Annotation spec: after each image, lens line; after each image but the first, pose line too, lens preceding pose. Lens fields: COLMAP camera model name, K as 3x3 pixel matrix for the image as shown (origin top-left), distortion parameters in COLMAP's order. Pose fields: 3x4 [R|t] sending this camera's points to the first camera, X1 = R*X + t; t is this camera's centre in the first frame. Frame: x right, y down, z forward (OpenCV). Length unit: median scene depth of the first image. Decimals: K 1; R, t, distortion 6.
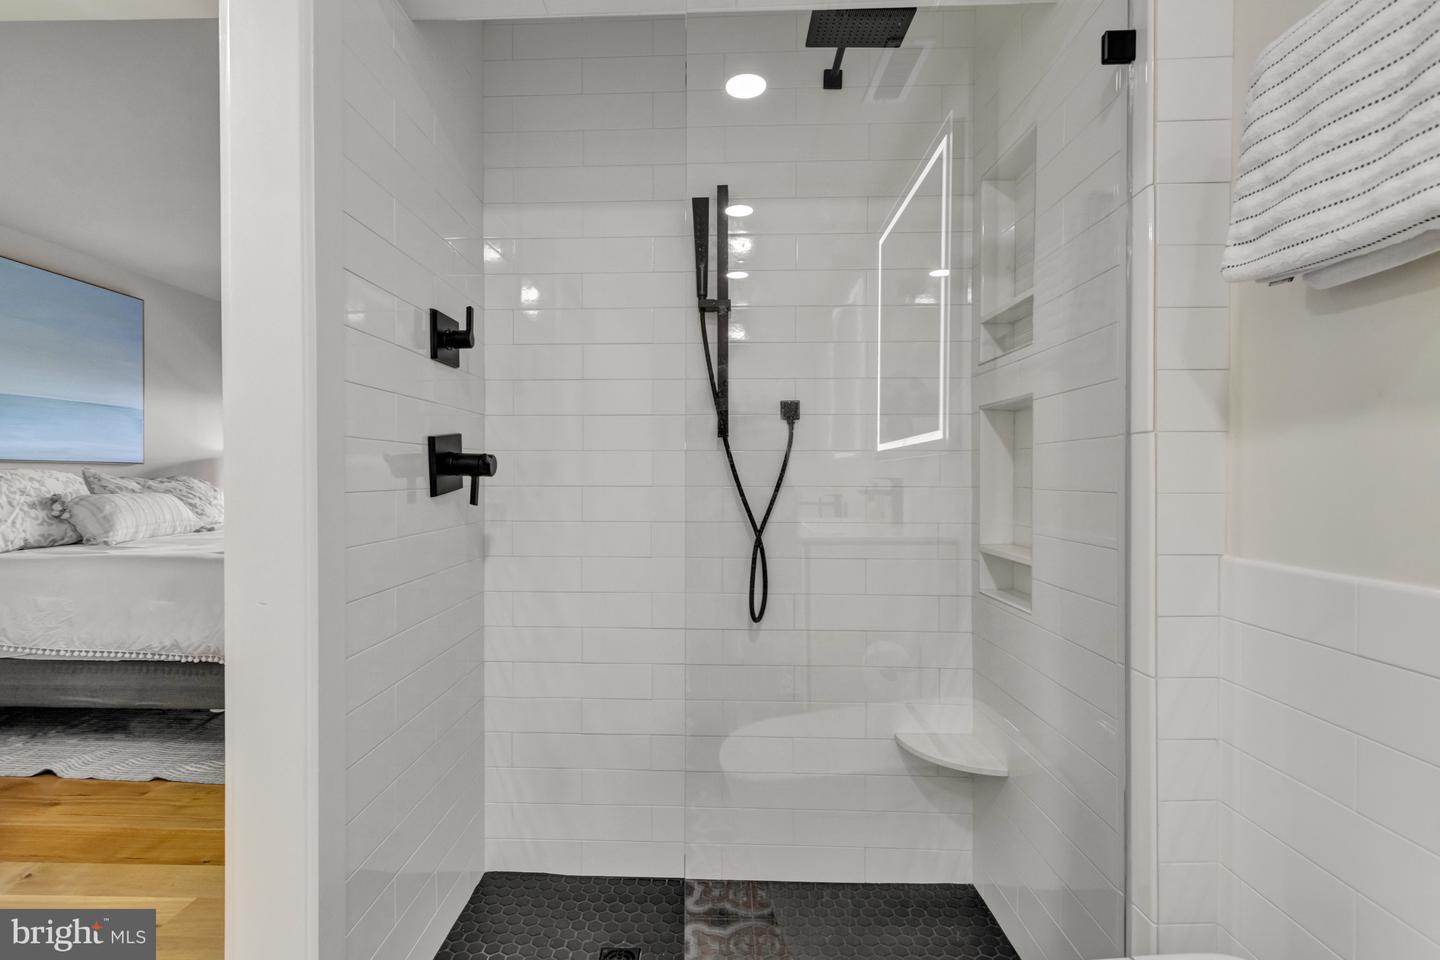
lens RADIAL K [[679.1, 0, 715.8], [0, 679.1, 488.1], [0, 0, 1]] dist [0.002575, 0.000139]
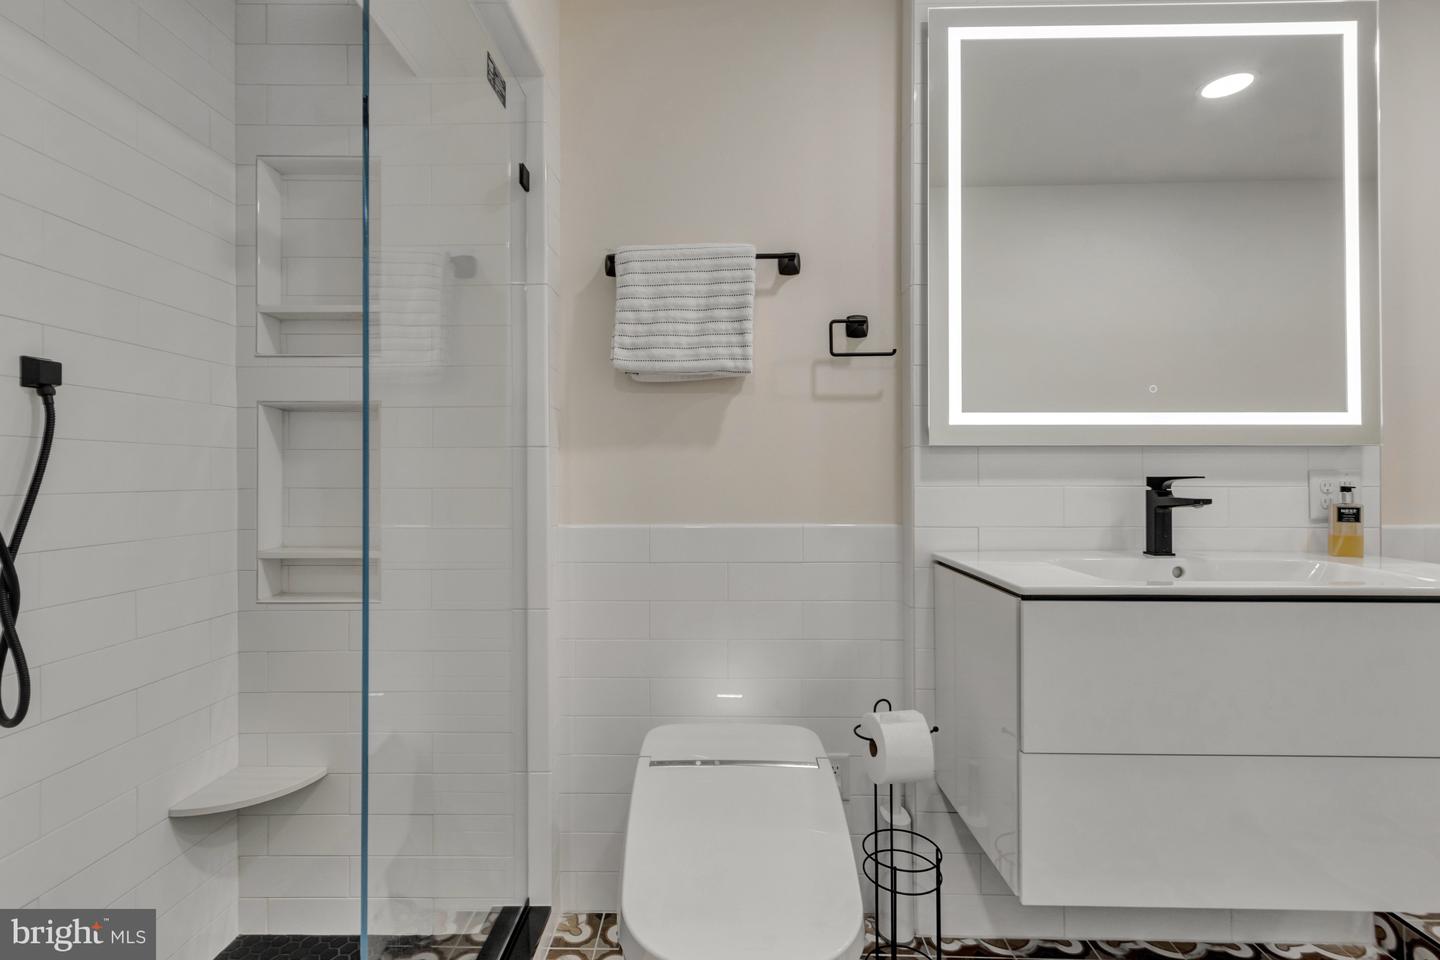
lens RADIAL K [[679.1, 0, 714.2], [0, 679.1, 472.3], [0, 0, 1]] dist [0.002575, 0.000139]
pose [[0.026505, 0.005985, 0.999631, -1.027742], [0.020850, 0.999761, -0.006538, -0.009300], [-0.999431, 0.021016, 0.026374, 0.706980]]
